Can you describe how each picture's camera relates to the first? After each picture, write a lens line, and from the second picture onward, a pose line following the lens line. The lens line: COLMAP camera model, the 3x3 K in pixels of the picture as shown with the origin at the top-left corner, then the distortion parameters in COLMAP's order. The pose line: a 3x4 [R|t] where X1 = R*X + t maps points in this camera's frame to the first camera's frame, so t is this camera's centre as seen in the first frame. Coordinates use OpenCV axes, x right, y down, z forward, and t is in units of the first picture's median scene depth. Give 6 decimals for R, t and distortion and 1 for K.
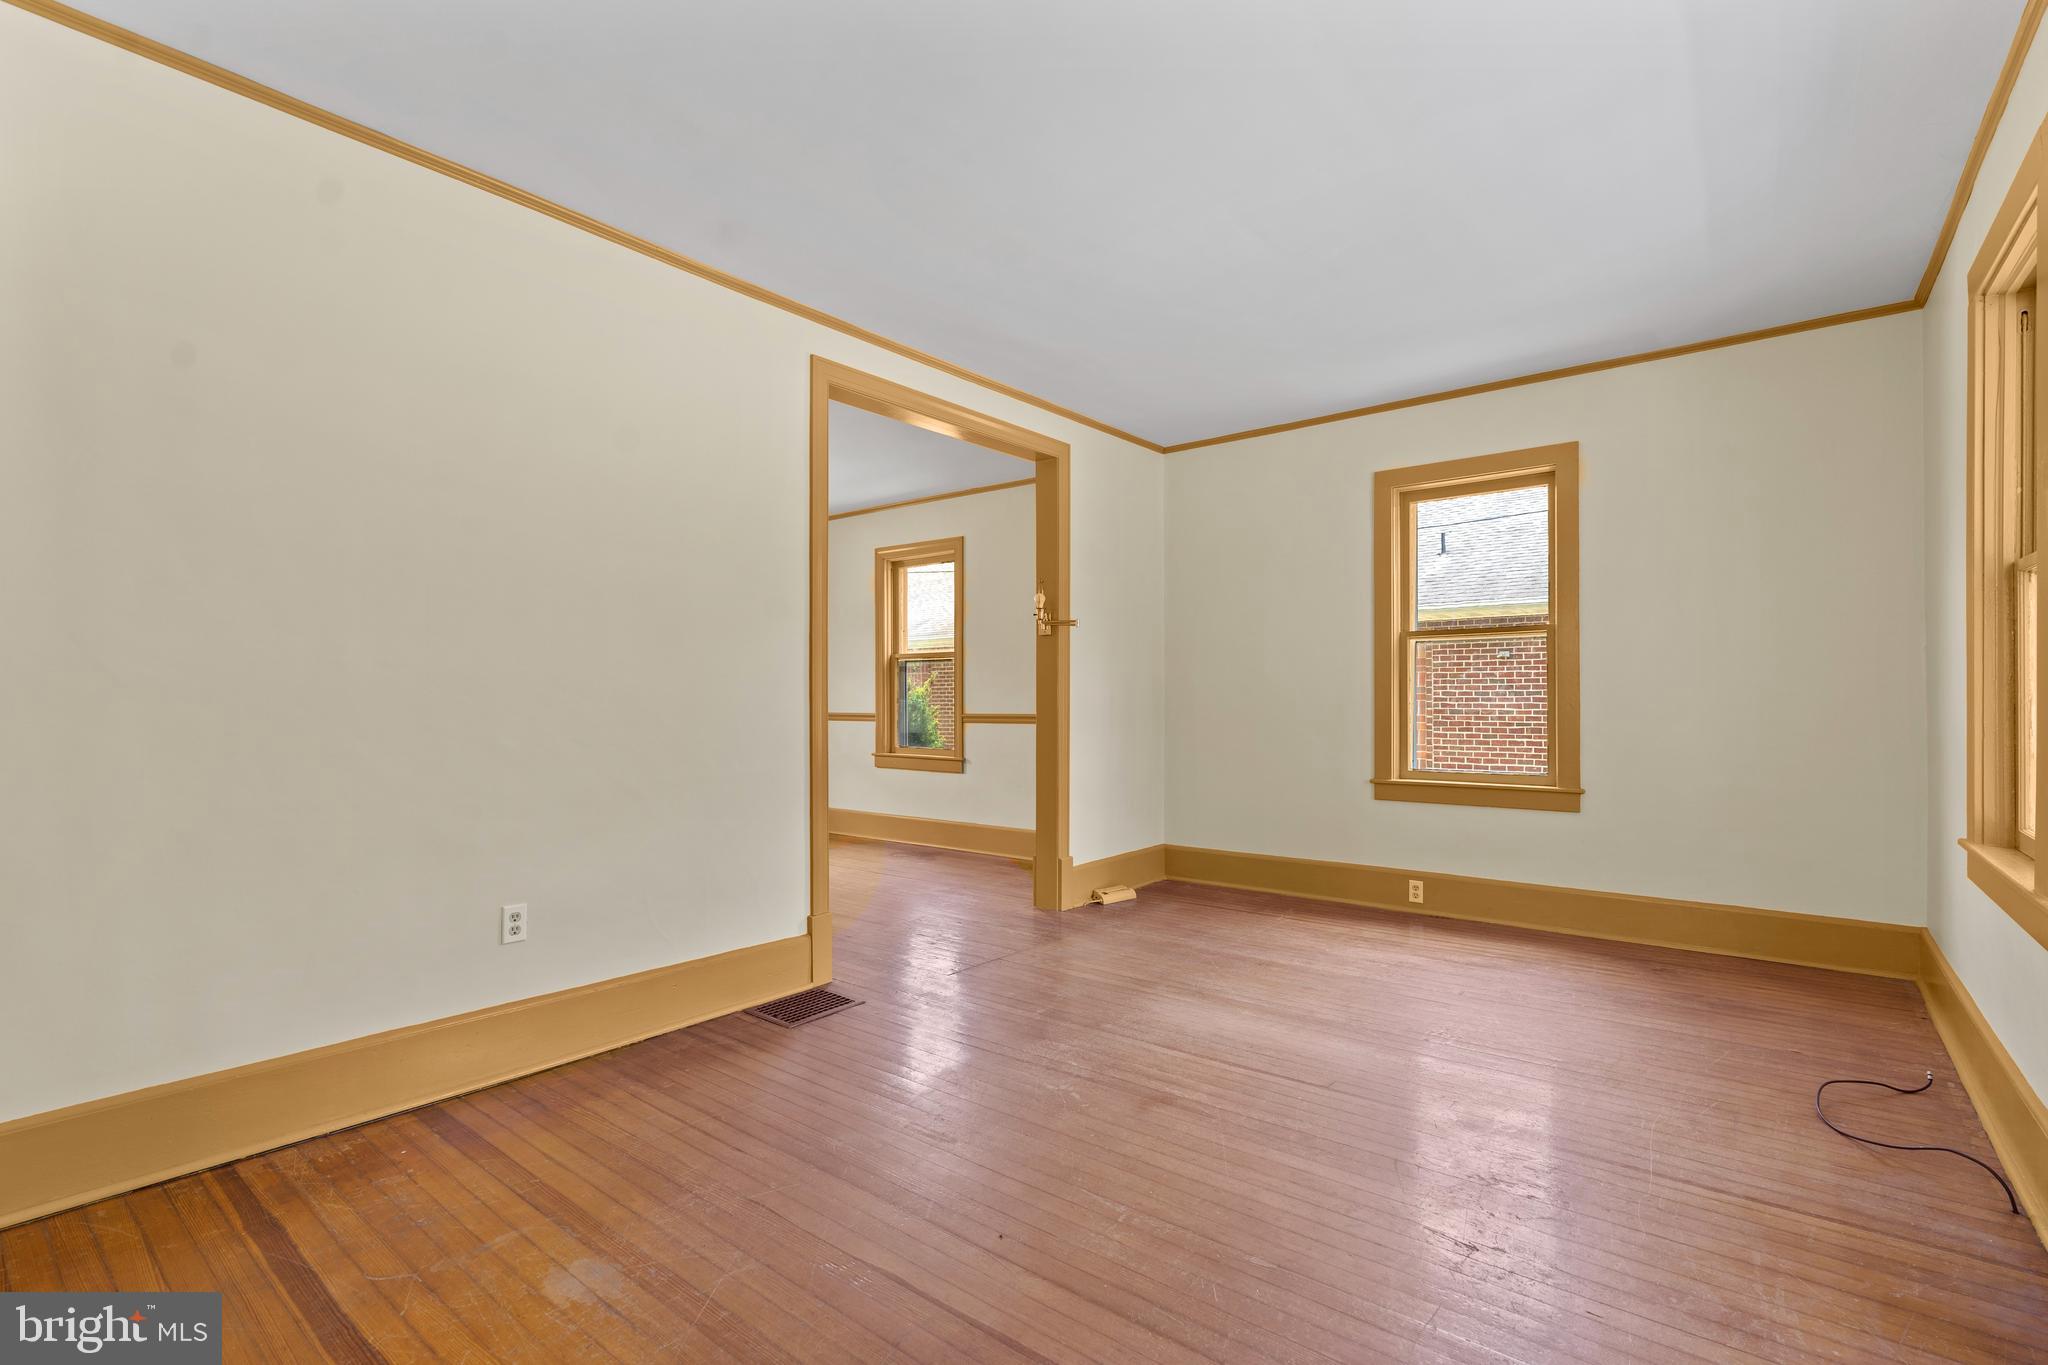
lens RADIAL K [[936.4, 0, 1011.4], [0, 936.4, 692.5], [0, 0, 1]] dist [-0.006990, 0.002922]
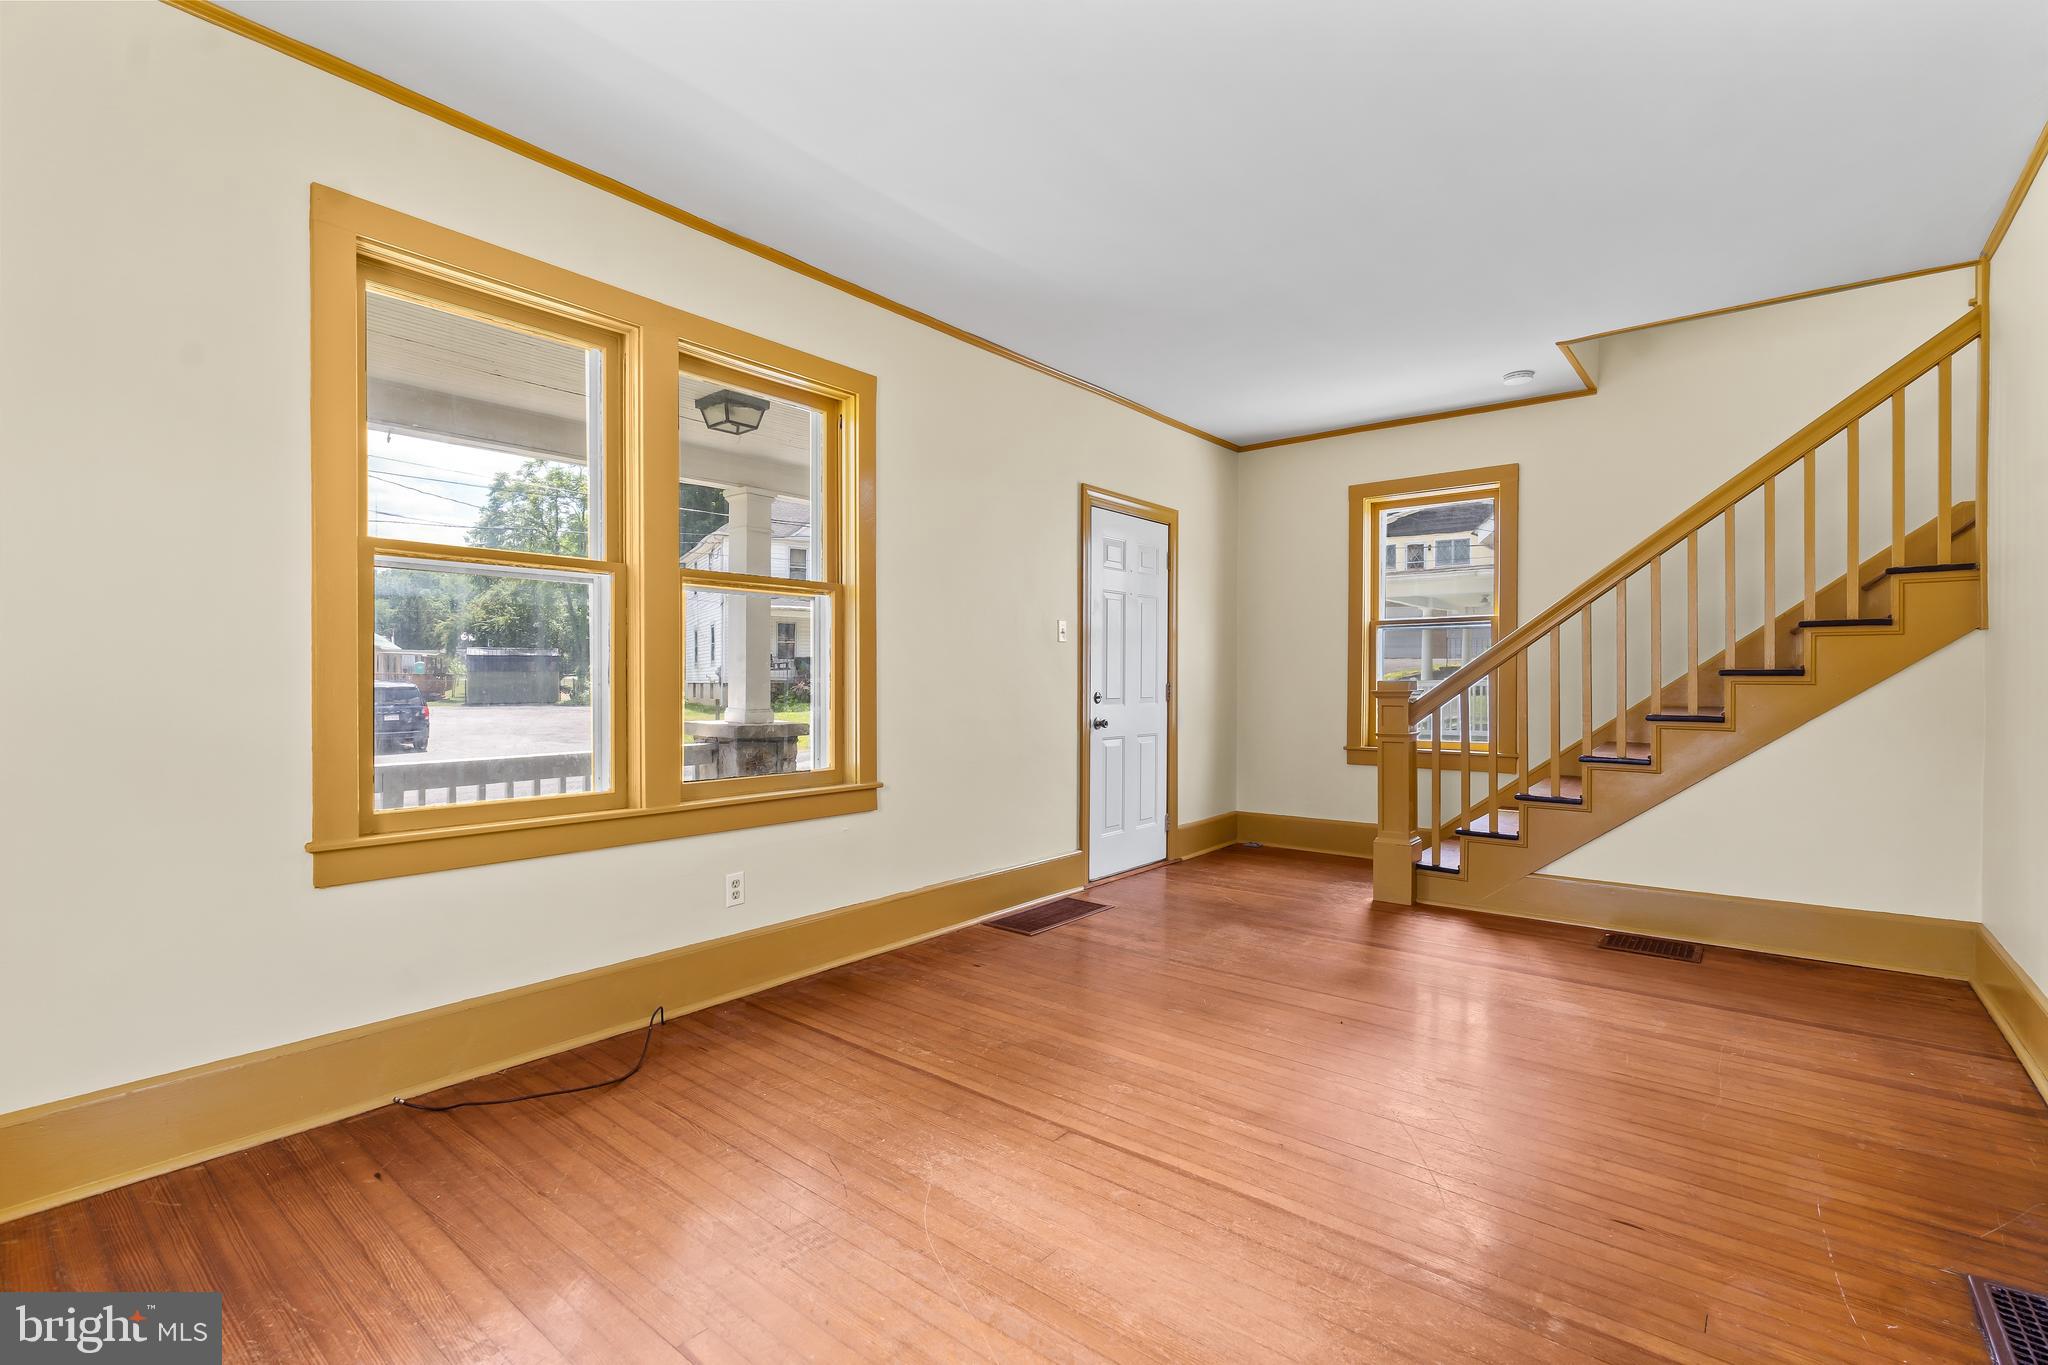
lens RADIAL K [[936.4, 0, 1029.3], [0, 936.4, 675.0], [0, 0, 1]] dist [-0.006990, 0.002922]
pose [[-0.999907, 0.000766, -0.013627, 0.354373], [0.000860, 0.999976, -0.006911, 0.010452], [0.013622, -0.006922, -0.999883, 1.707278]]
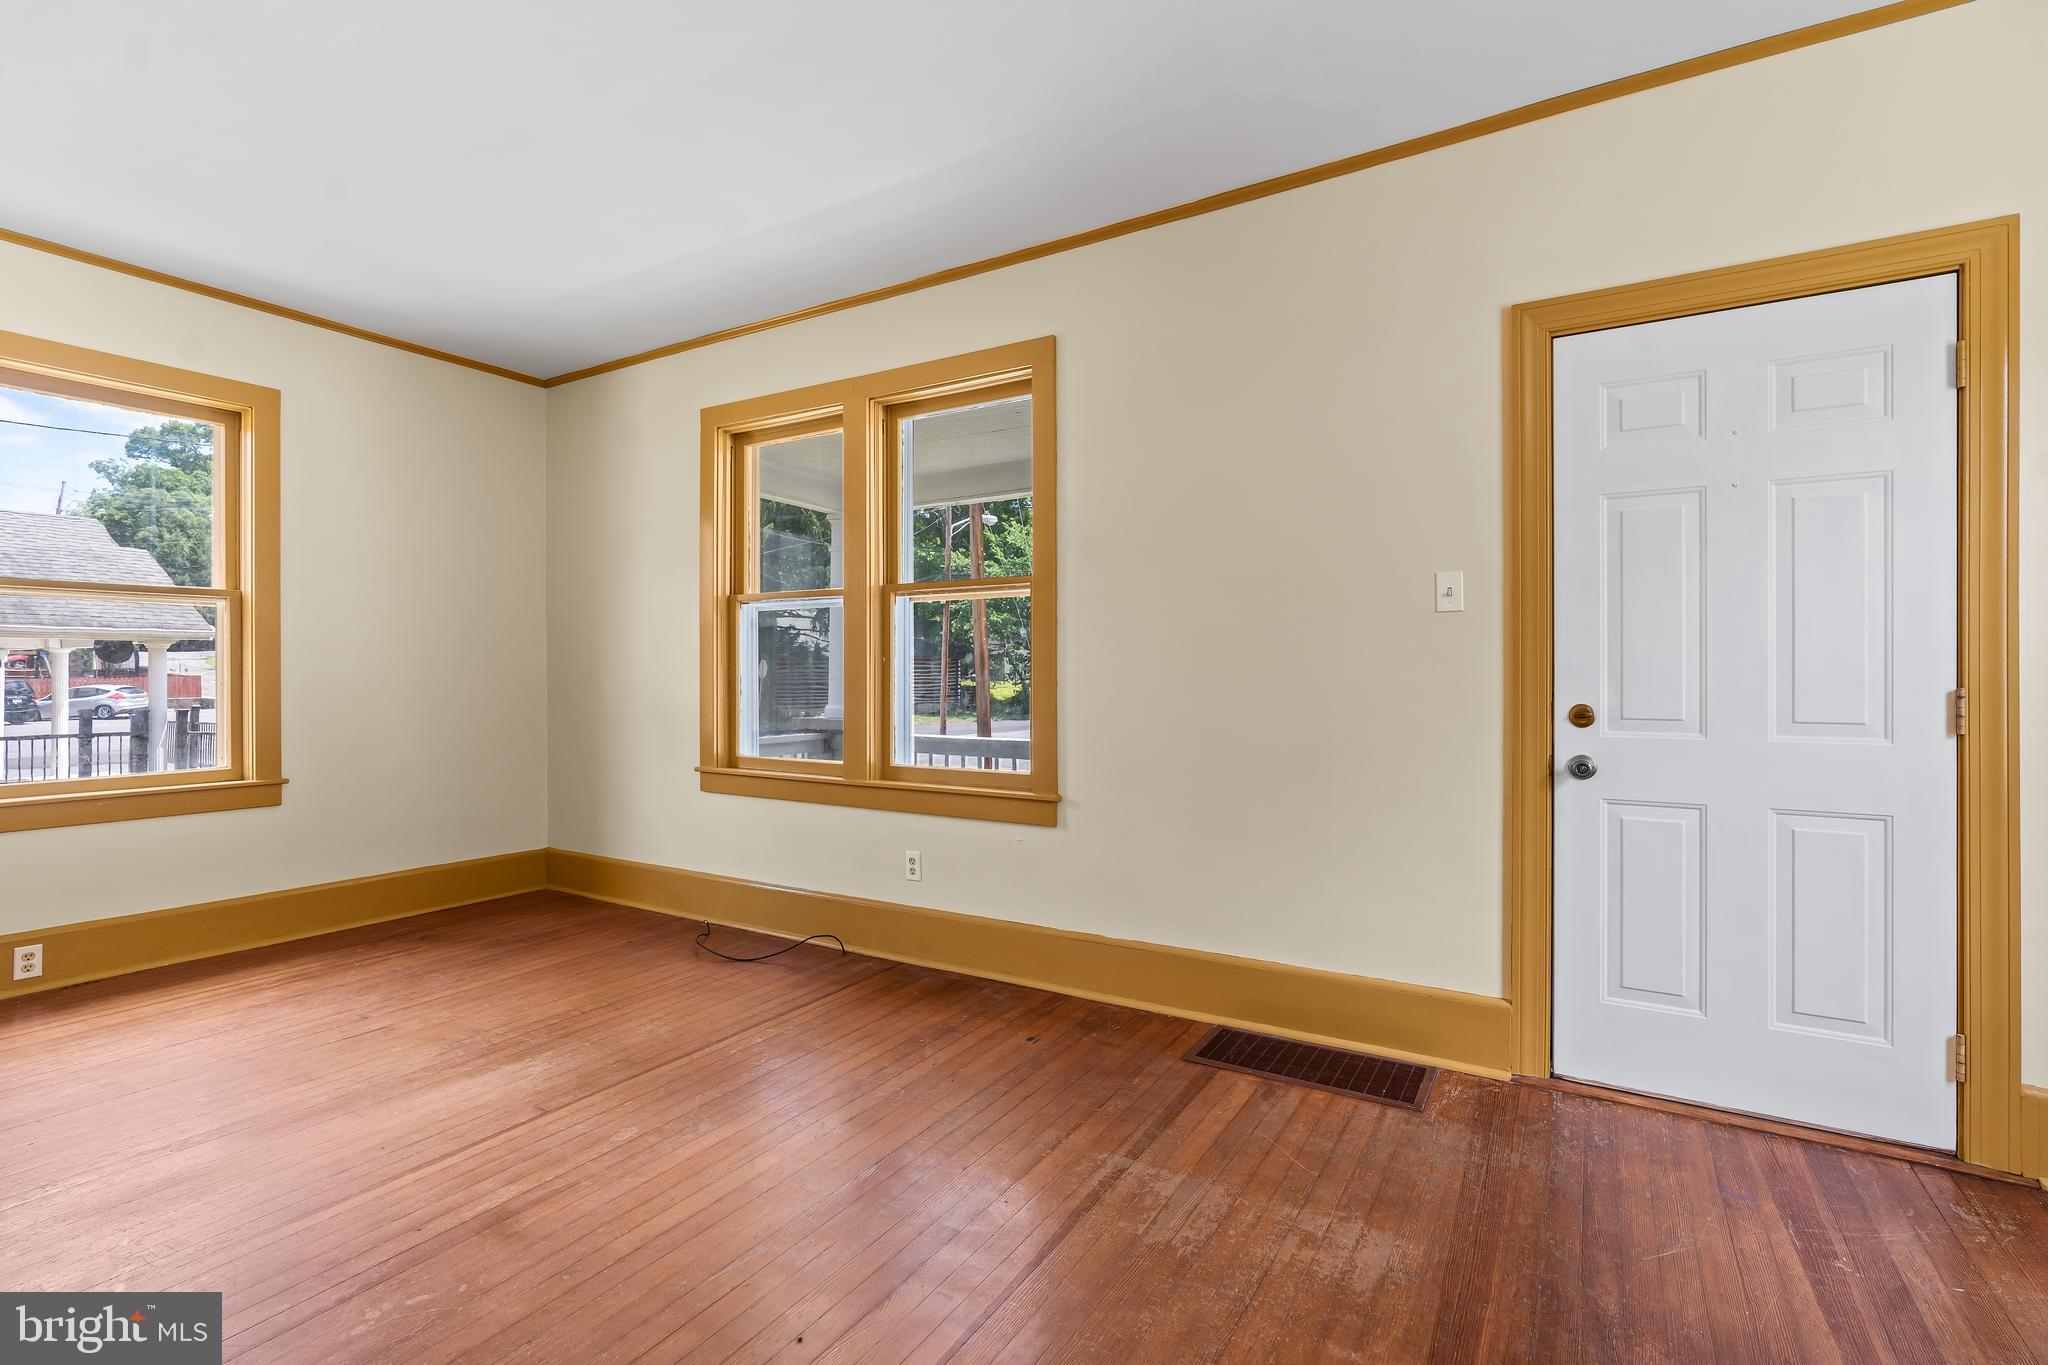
lens RADIAL K [[936.4, 0, 1022.4], [0, 936.4, 670.7], [0, 0, 1]] dist [-0.006990, 0.002922]
pose [[-0.133712, 0.007836, 0.990989, -0.559332], [-0.002028, 0.999964, -0.008181, 0.007696], [-0.991018, -0.003104, -0.133692, 0.617069]]
